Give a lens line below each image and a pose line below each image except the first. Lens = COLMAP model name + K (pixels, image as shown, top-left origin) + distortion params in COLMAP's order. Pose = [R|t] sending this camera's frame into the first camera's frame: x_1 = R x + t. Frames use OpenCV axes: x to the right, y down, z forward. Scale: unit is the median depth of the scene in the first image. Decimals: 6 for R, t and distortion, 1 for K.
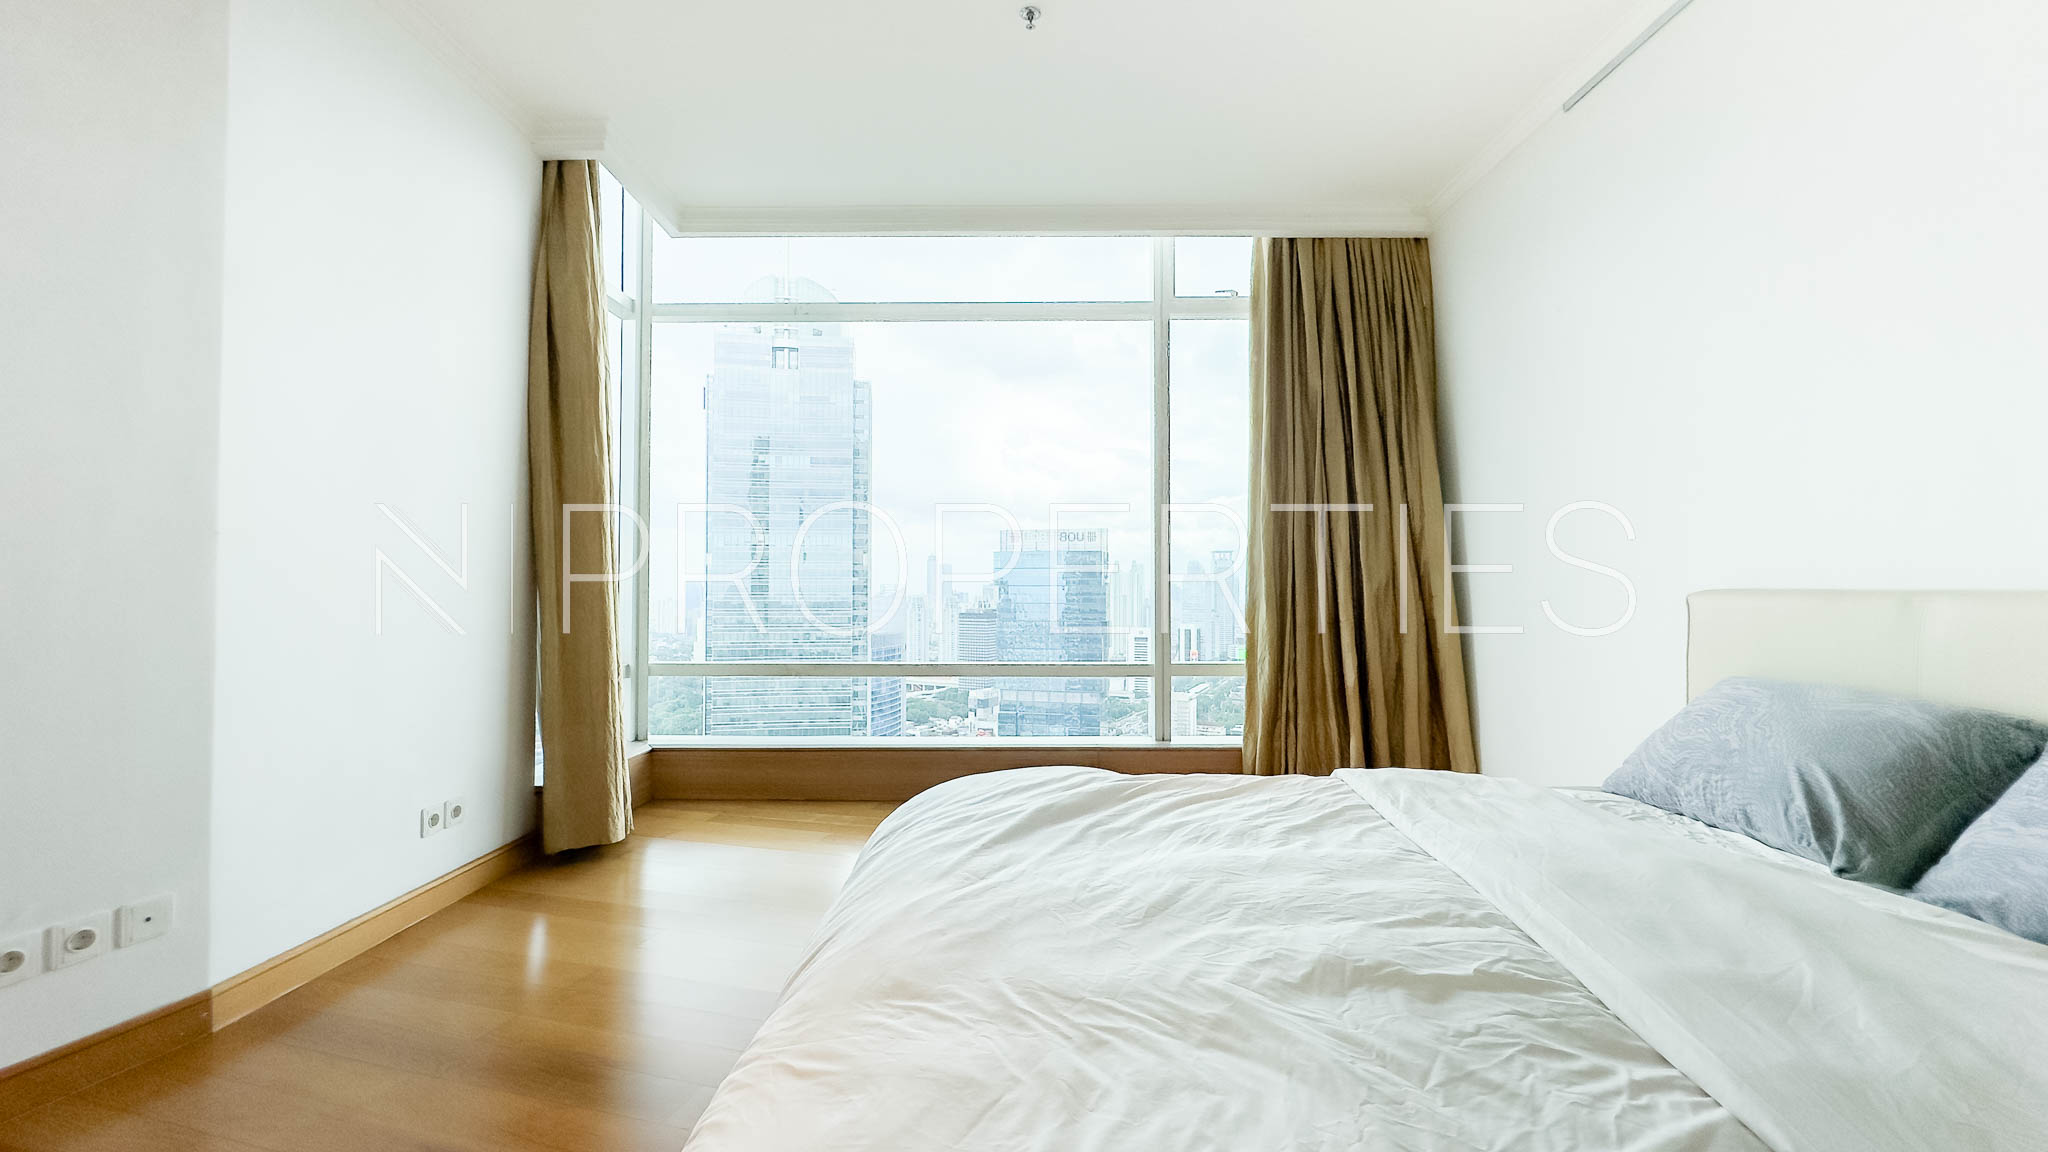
lens RADIAL K [[831.9, 0, 1008.2], [0, 831.9, 557.5], [0, 0, 1]] dist [-0.003885, 0.000645]
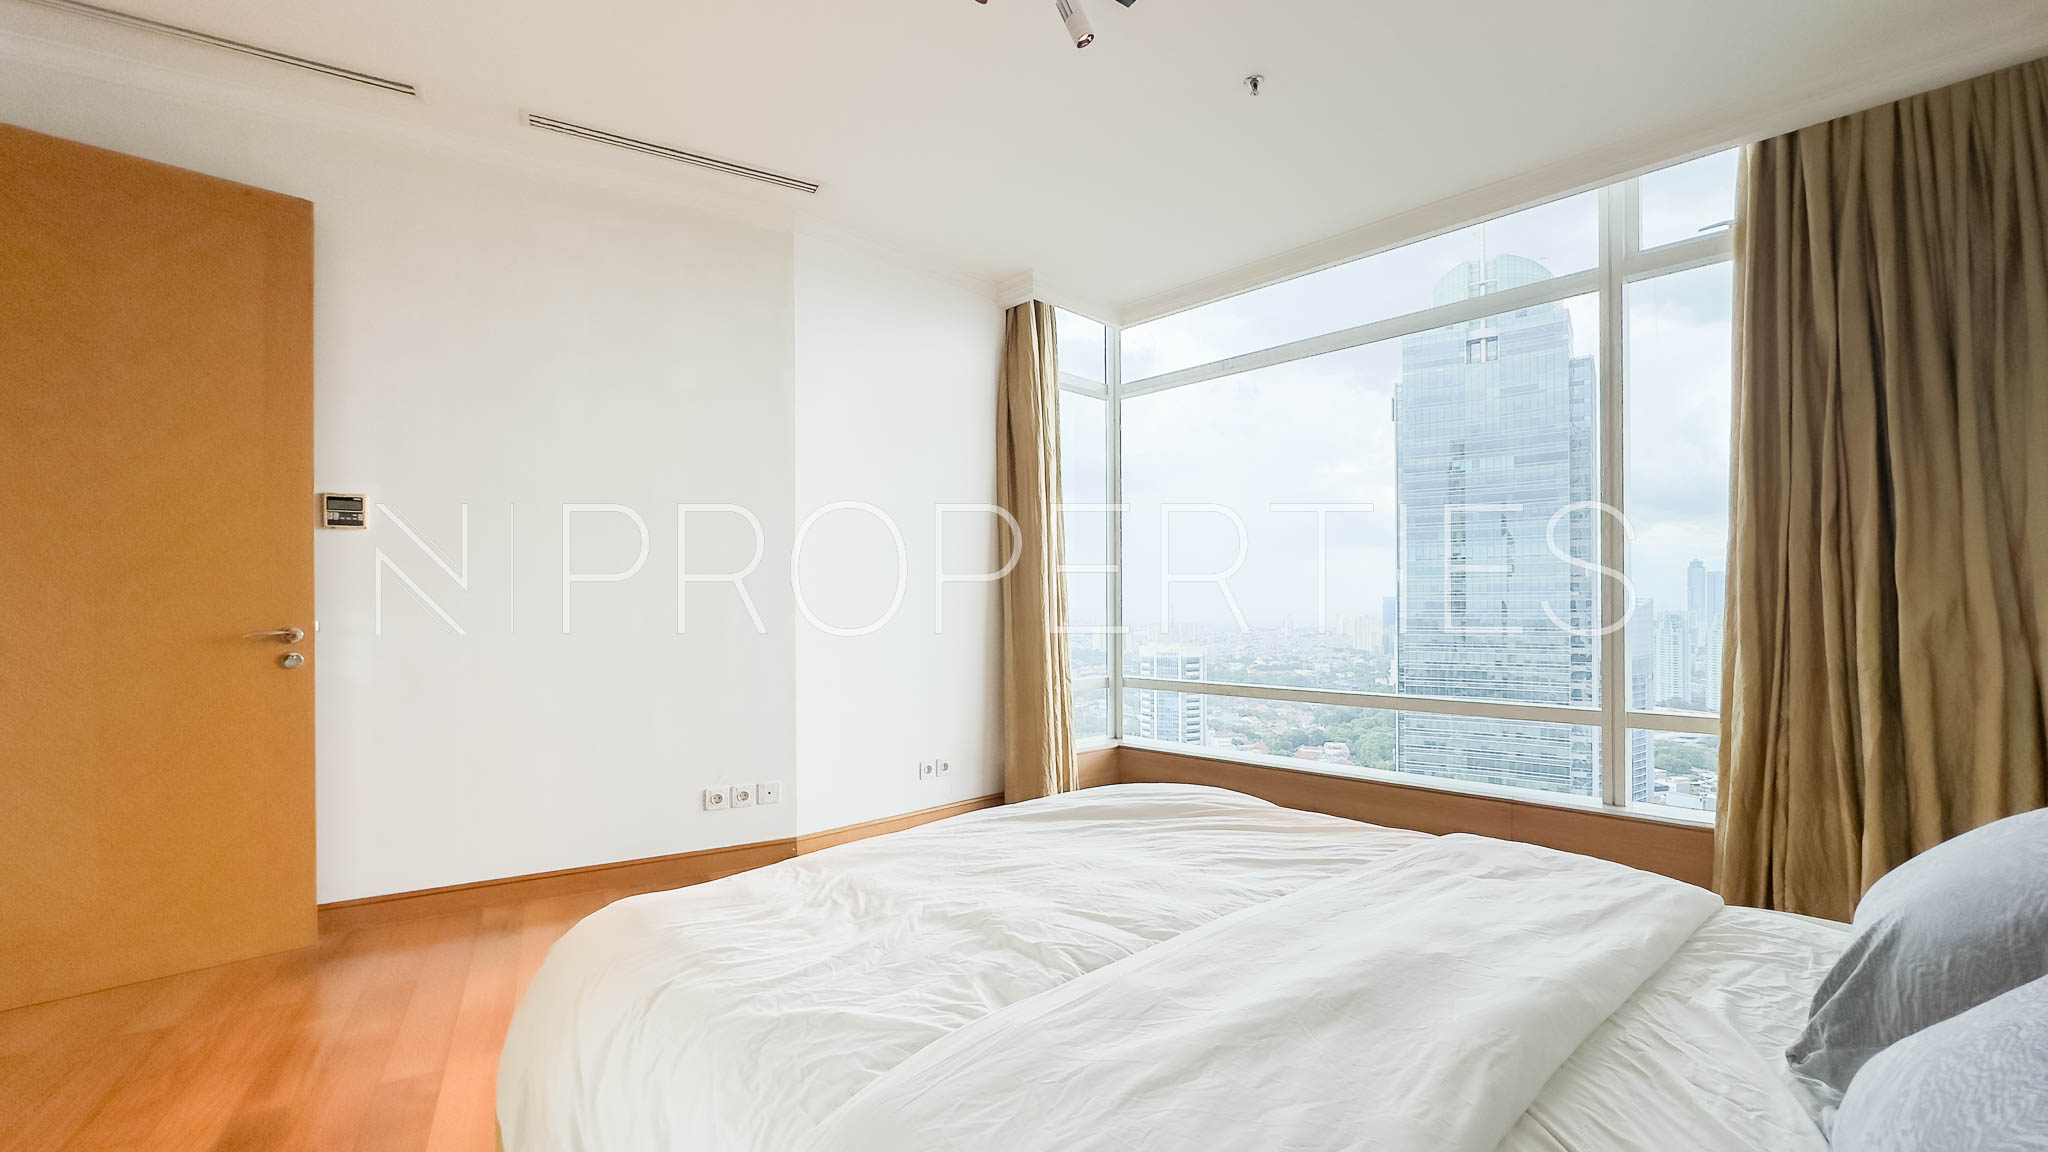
lens RADIAL K [[831.9, 0, 1025.4], [0, 831.9, 584.0], [0, 0, 1]] dist [-0.003885, 0.000645]
pose [[0.712771, -0.023786, -0.700993, 0.370355], [0.032142, 0.999483, -0.001233, -0.015438], [0.700659, -0.021652, 0.713167, 0.018204]]
